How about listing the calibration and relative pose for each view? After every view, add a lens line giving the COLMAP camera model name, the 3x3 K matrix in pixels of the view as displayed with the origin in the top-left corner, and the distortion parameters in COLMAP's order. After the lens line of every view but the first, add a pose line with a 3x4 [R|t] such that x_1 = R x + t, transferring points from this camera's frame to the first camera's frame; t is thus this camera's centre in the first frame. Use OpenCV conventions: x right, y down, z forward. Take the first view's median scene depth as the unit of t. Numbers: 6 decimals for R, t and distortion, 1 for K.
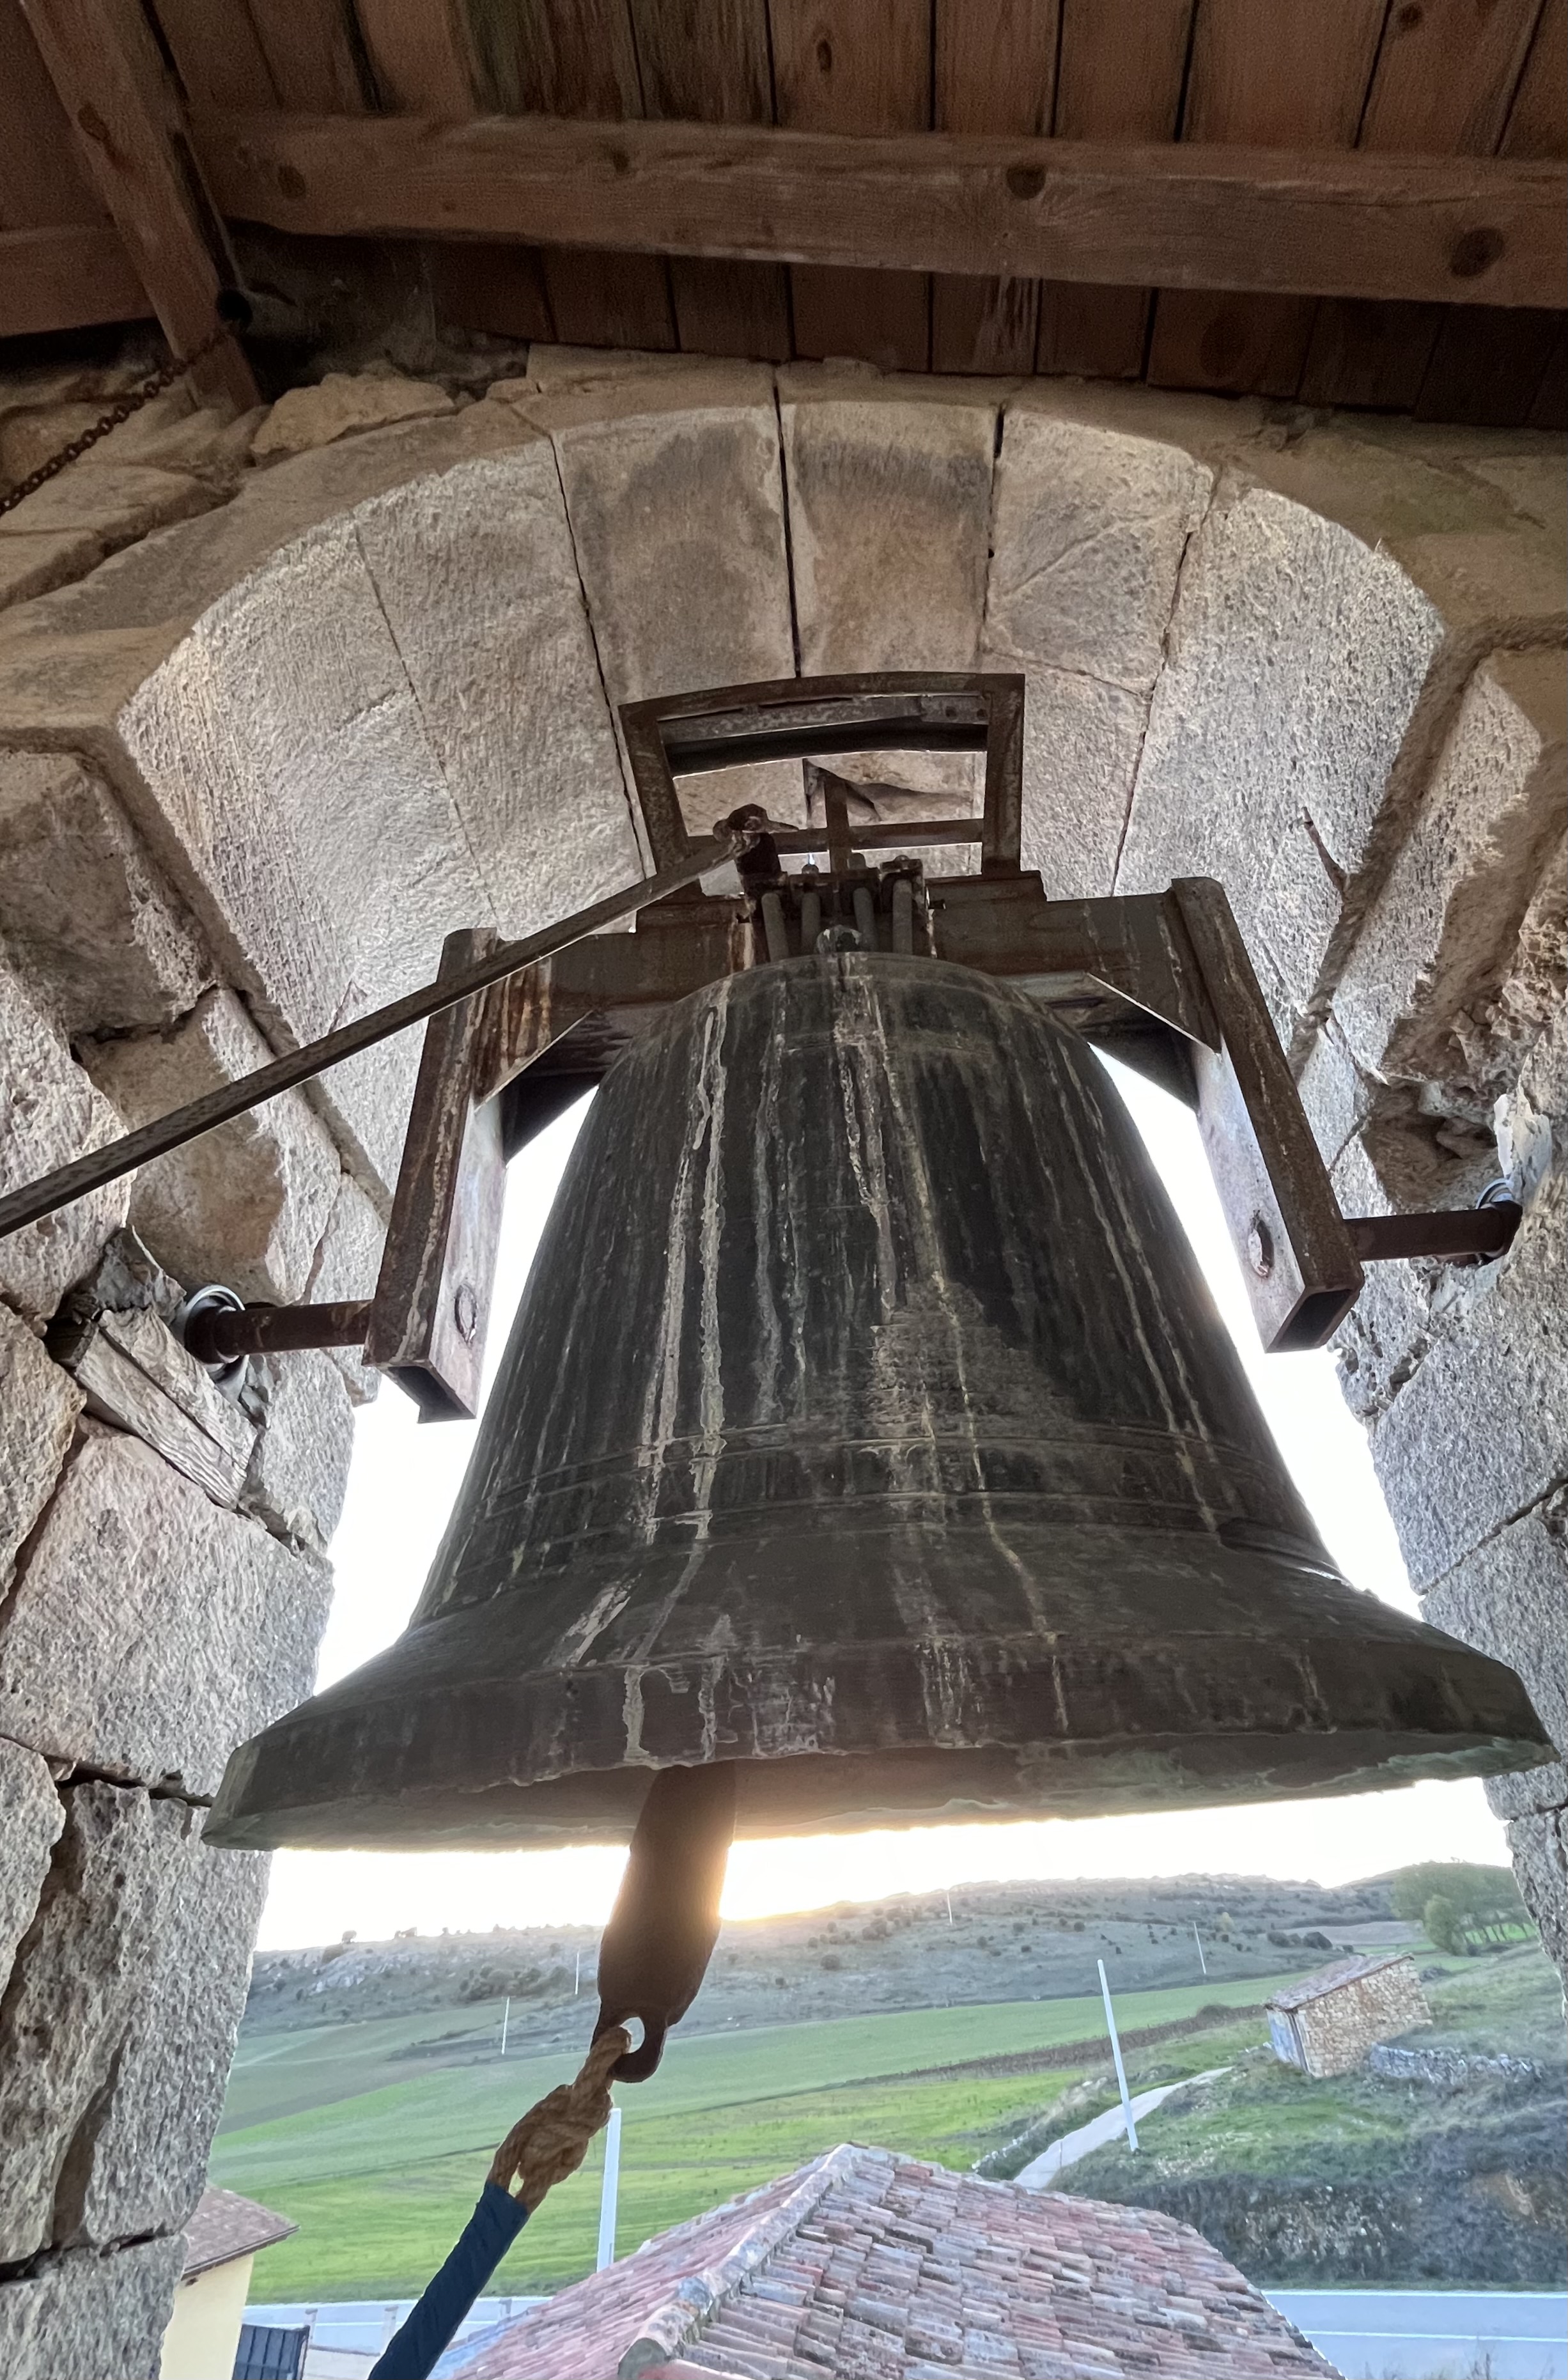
lens RADIAL K [[1144.1, 0, 872.9], [0, 1144.1, 1205.1], [0, 0, 1]] dist [-0.012403, 0.000496]
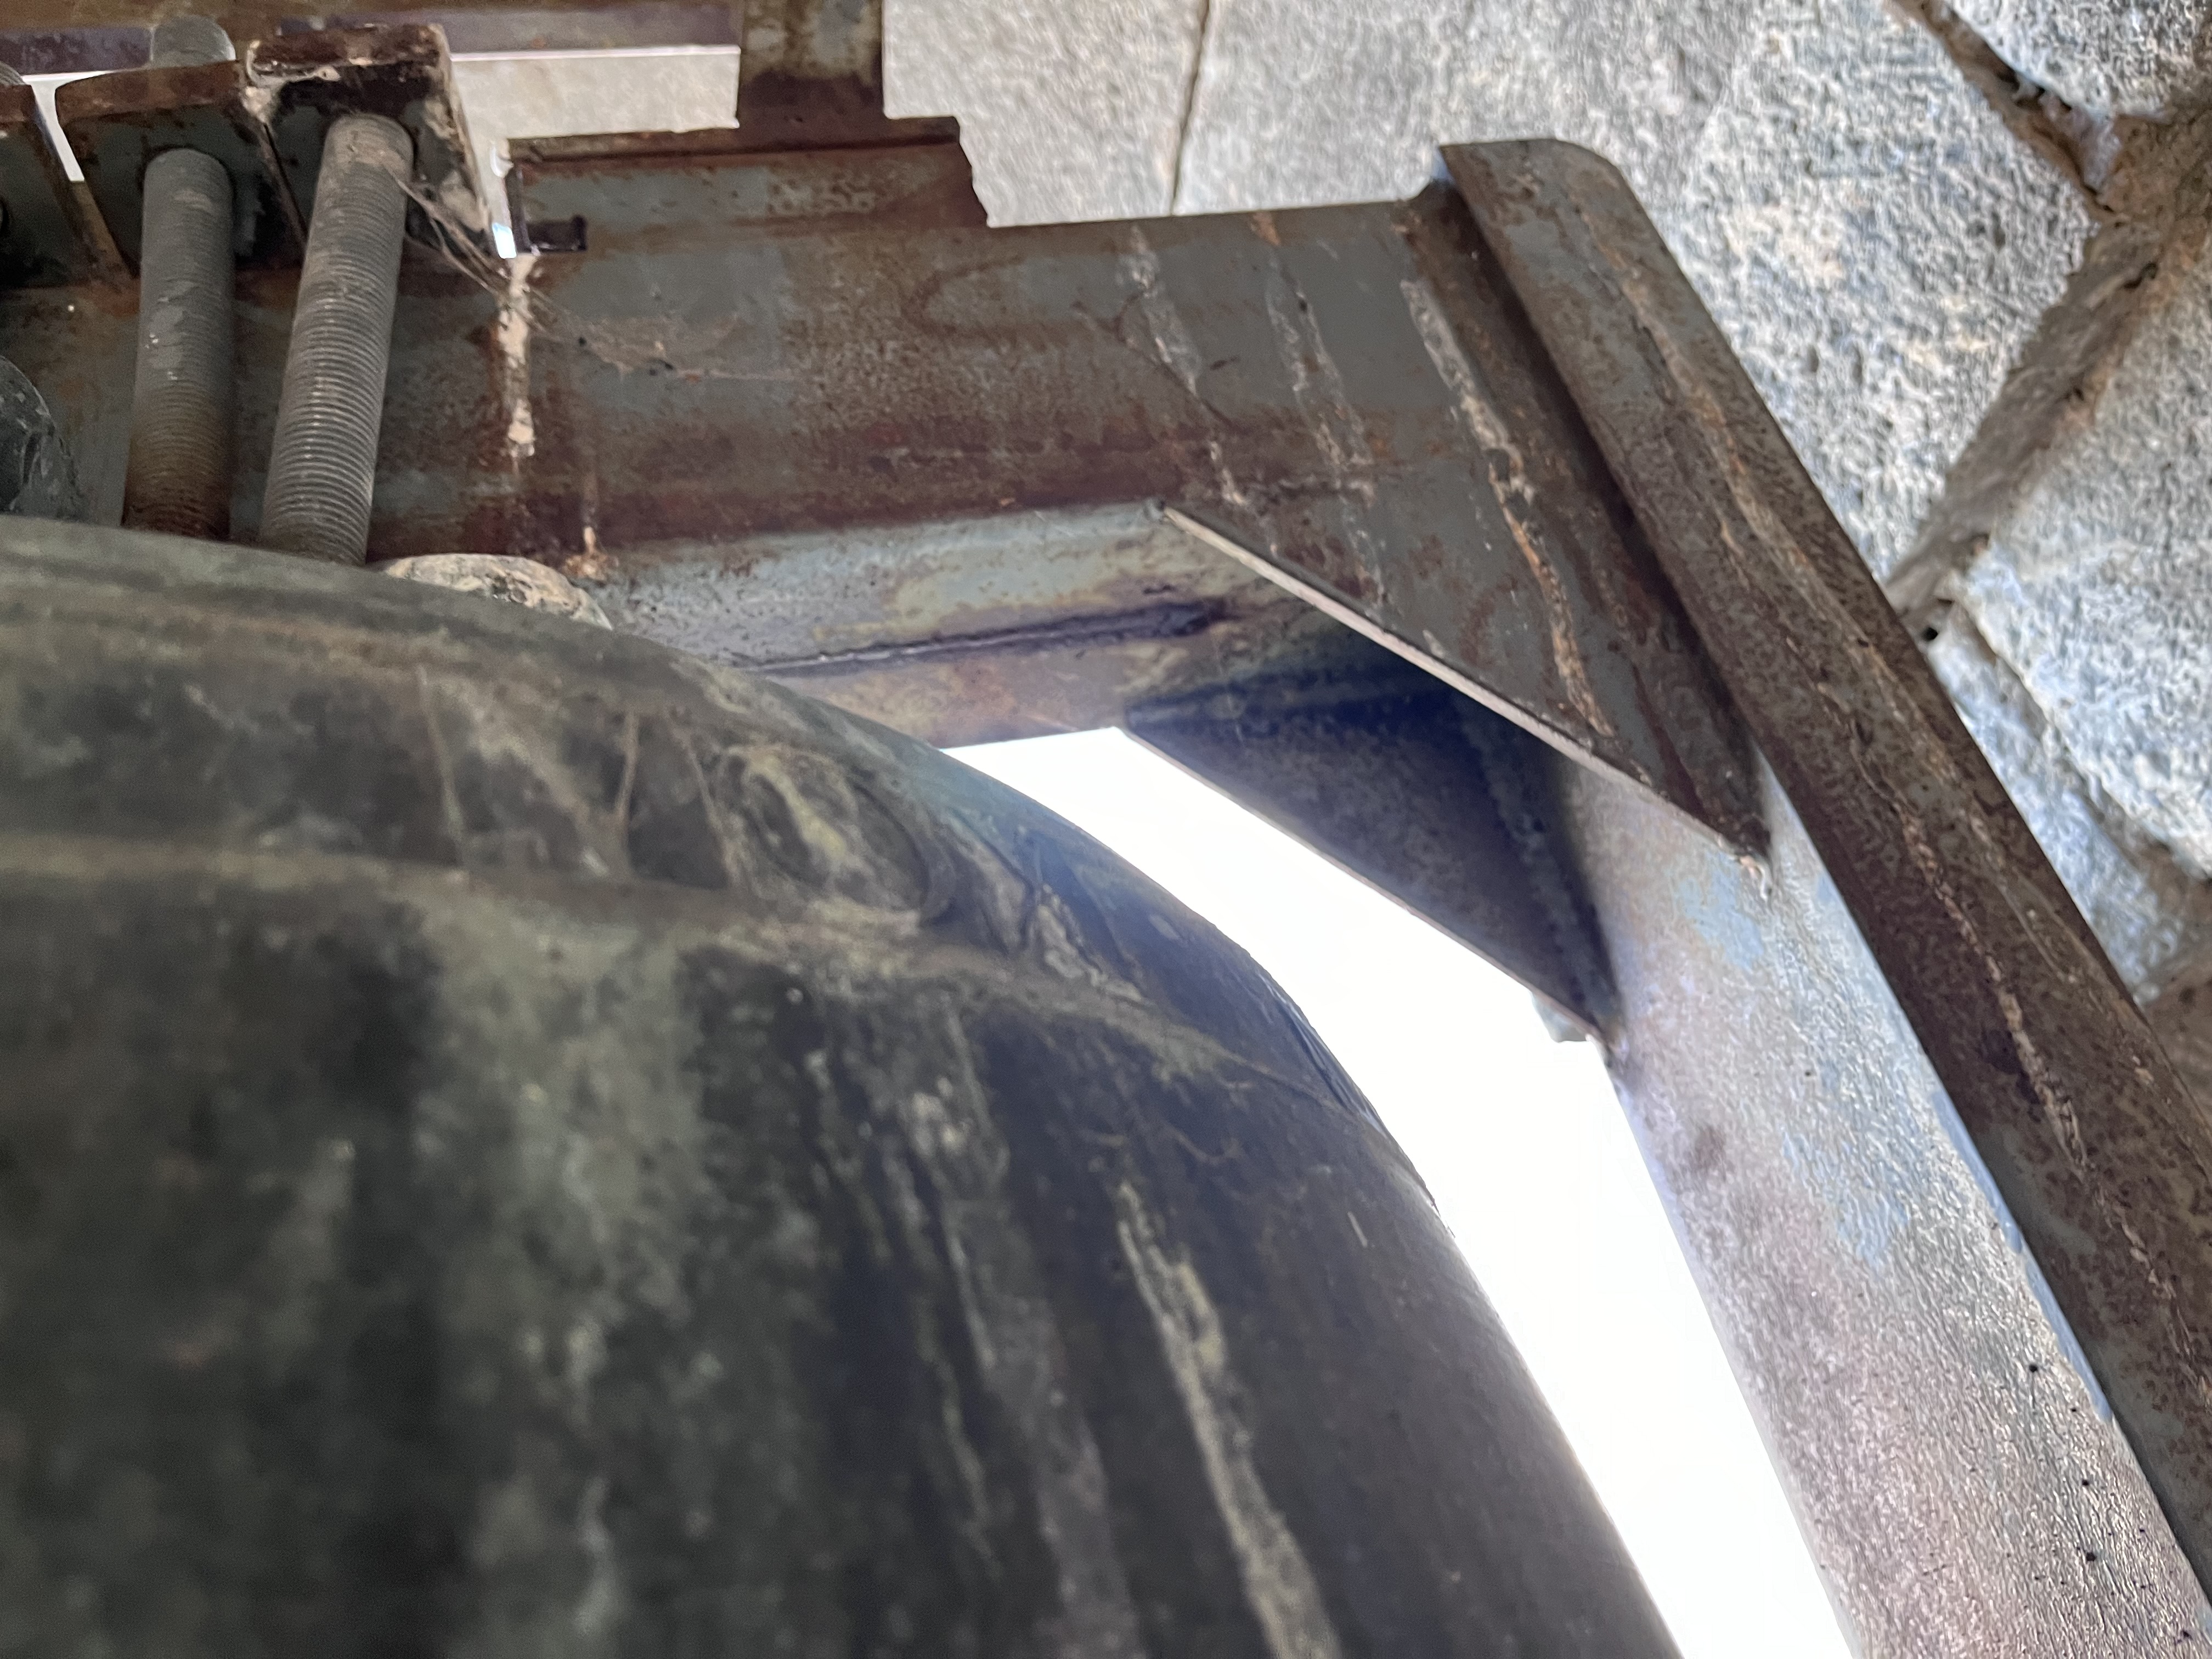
lens RADIAL K [[1694.4, 0, 1109.8], [0, 1694.4, 862.7], [0, 0, 1]] dist [0.027387, -0.082701]
pose [[0.978572, -0.066378, 0.194915, 0.097008], [0.057509, 0.997051, 0.050818, -0.143595], [-0.197713, -0.038519, 0.979503, 0.627874]]
